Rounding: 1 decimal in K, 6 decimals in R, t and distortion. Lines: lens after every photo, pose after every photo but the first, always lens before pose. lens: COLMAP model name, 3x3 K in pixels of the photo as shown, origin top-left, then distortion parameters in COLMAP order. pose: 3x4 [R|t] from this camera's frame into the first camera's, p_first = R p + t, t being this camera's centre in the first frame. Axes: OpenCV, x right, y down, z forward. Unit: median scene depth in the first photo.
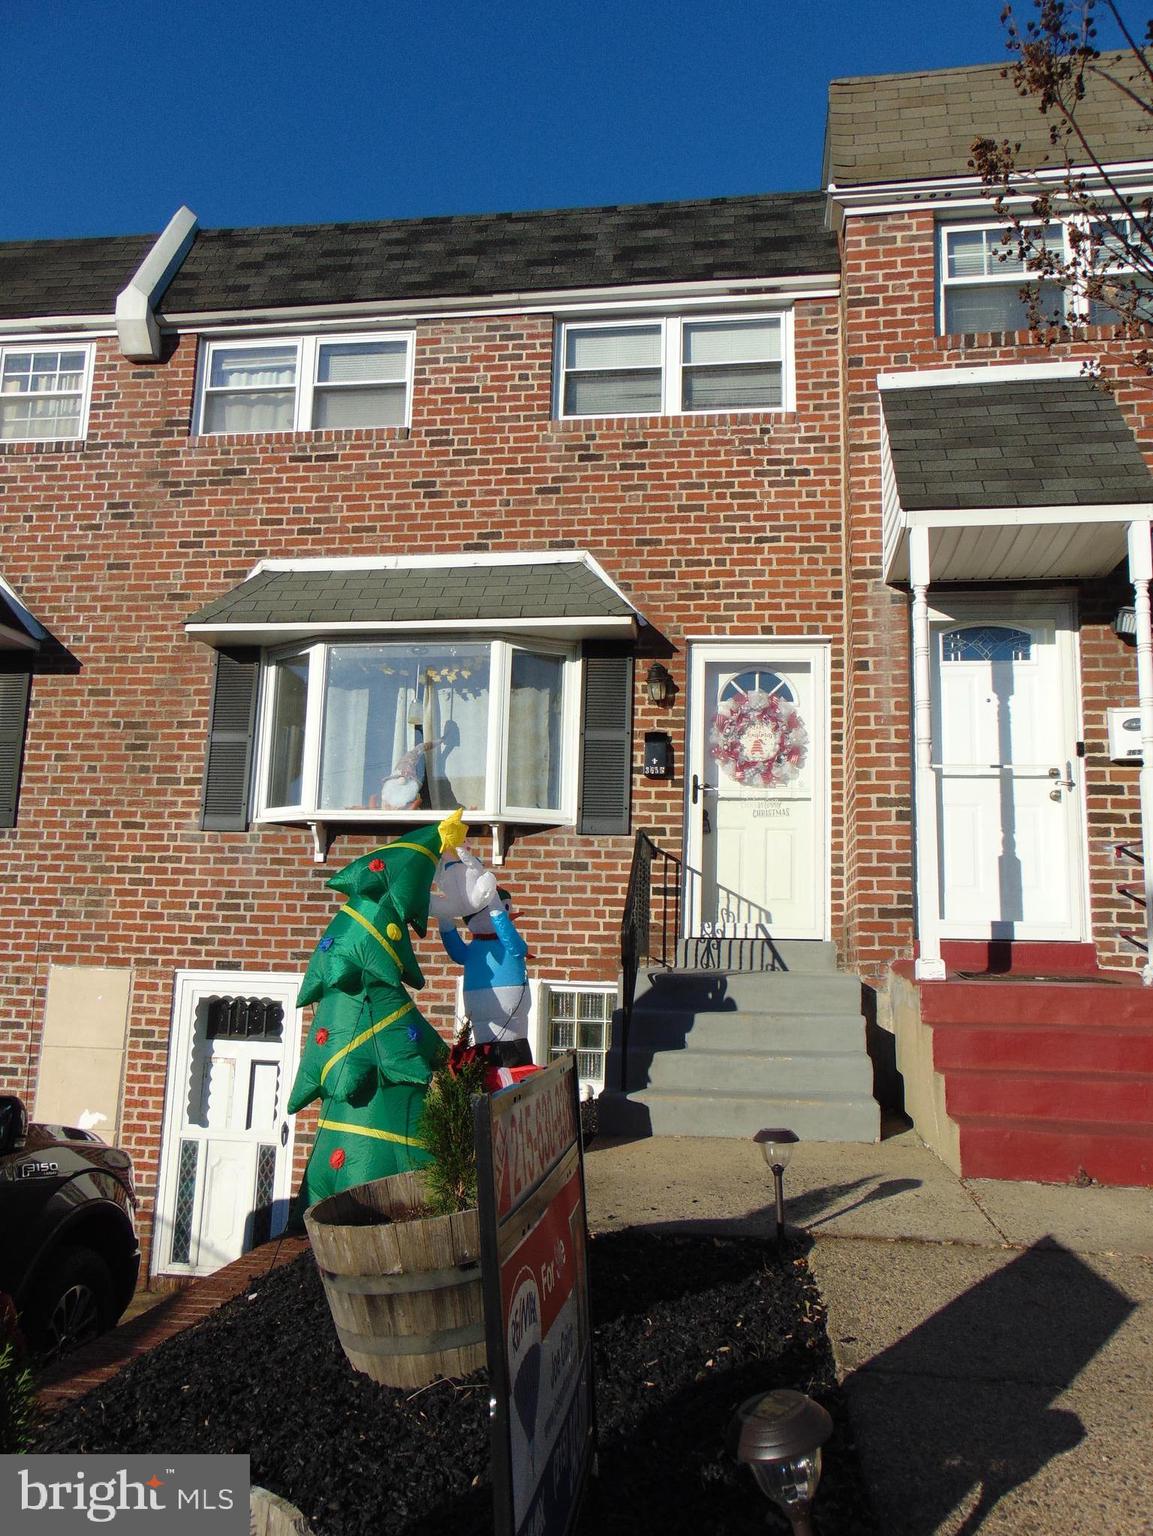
lens RADIAL K [[1153.2, 0, 553.9], [0, 1153.2, 776.0], [0, 0, 1]] dist [-0.028875, 0.066428]
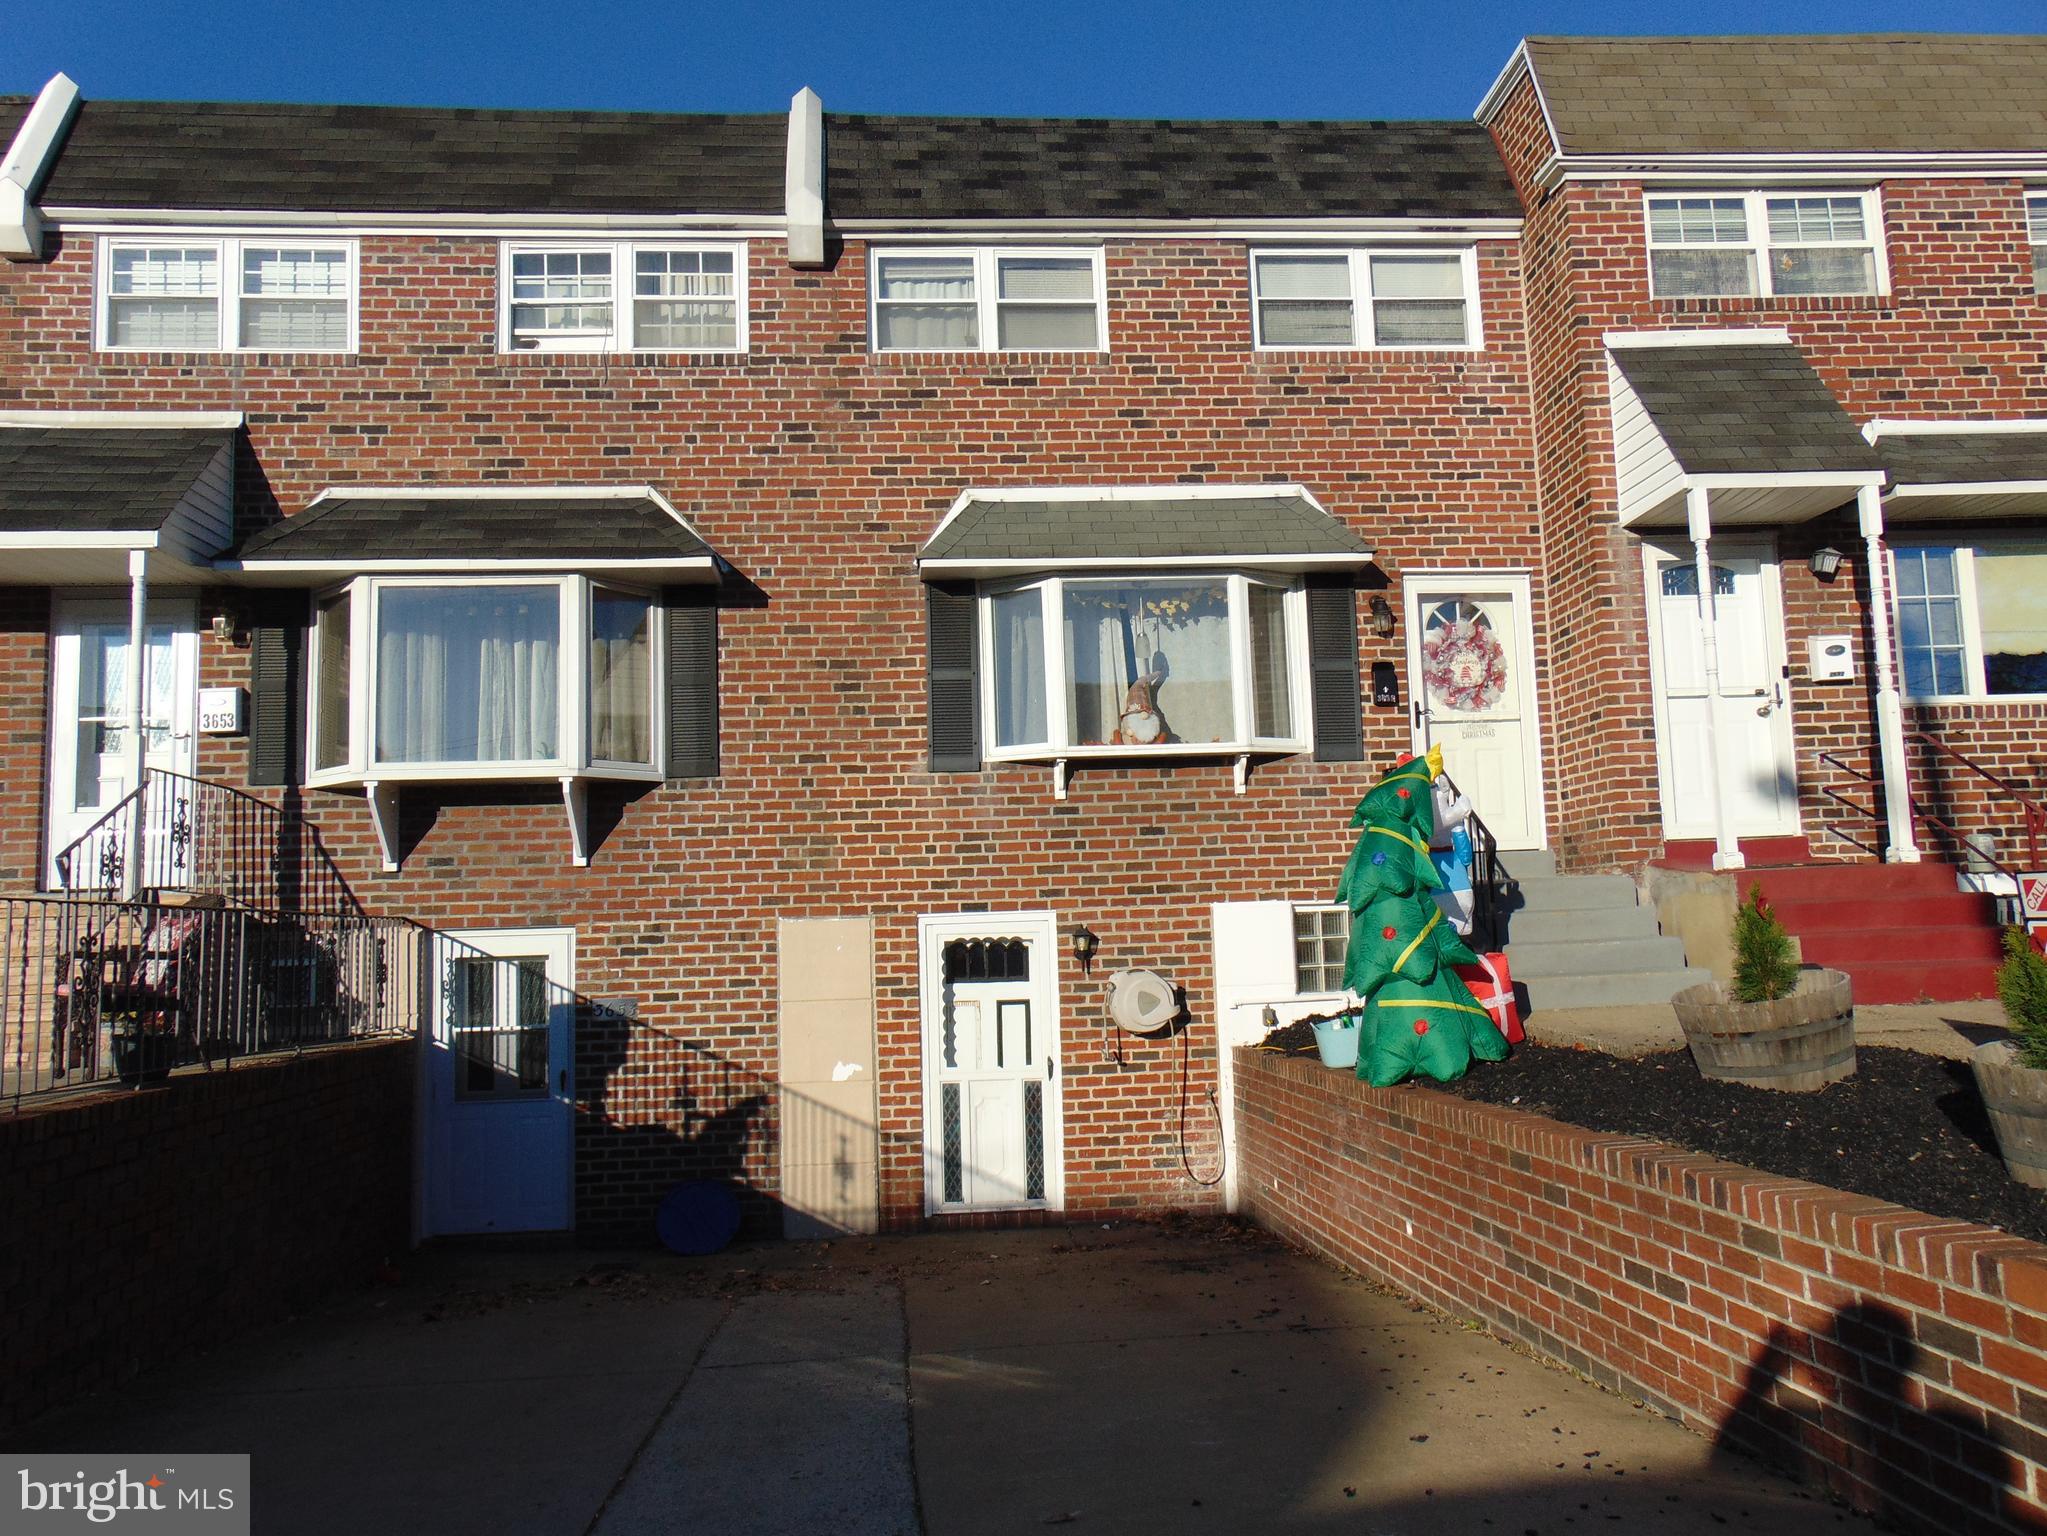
lens RADIAL K [[1536.9, 0, 1014.5], [0, 1536.9, 774.3], [0, 0, 1]] dist [-0.028875, 0.066428]
pose [[0.974647, -0.037496, 0.220583, -0.529478], [0.025365, 0.998019, 0.057573, -0.023724], [-0.222305, -0.050518, 0.973668, -0.281376]]
